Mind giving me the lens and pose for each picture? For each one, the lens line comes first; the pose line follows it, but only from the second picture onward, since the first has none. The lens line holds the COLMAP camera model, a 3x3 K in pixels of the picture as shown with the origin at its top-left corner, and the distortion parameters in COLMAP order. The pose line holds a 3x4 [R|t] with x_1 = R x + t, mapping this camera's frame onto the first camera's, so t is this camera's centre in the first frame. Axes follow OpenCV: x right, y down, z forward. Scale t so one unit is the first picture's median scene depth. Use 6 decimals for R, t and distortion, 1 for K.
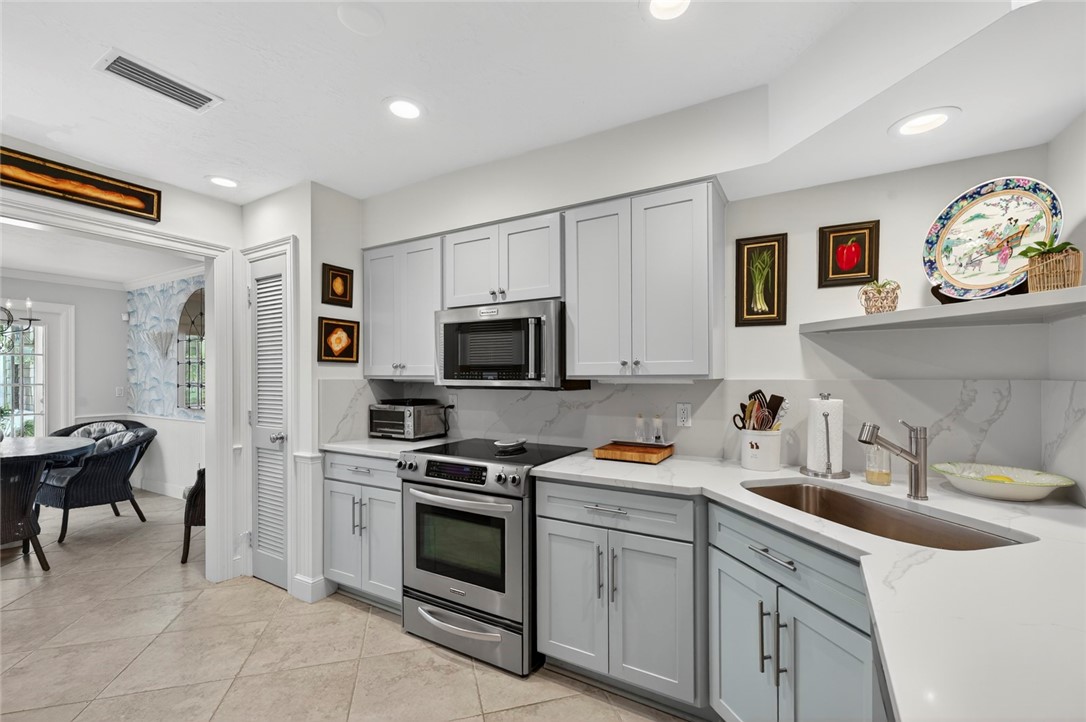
lens RADIAL K [[448.9, 0, 539.6], [0, 448.9, 371.3], [0, 0, 1]] dist [-0.005880, 0.004643]
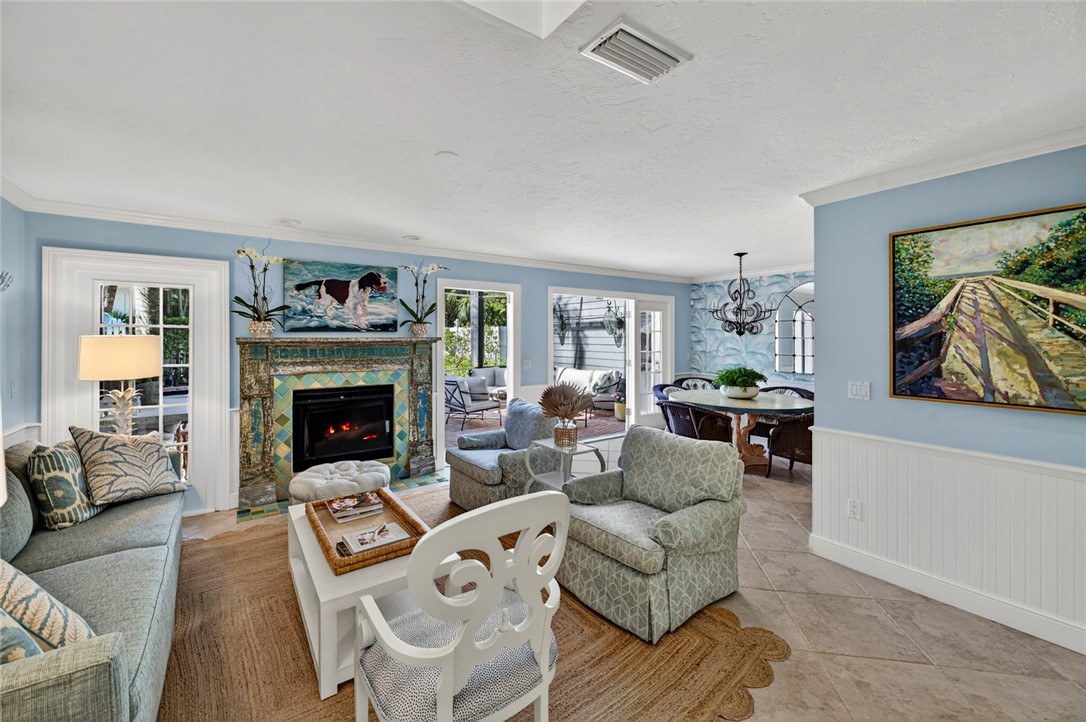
lens RADIAL K [[448.9, 0, 540.2], [0, 448.9, 332.2], [0, 0, 1]] dist [-0.005880, 0.004643]
pose [[0.905823, 0.002082, -0.423652, -1.850270], [-0.000983, 0.999996, 0.002812, -0.080982], [0.423656, -0.002131, 0.905821, -1.064557]]
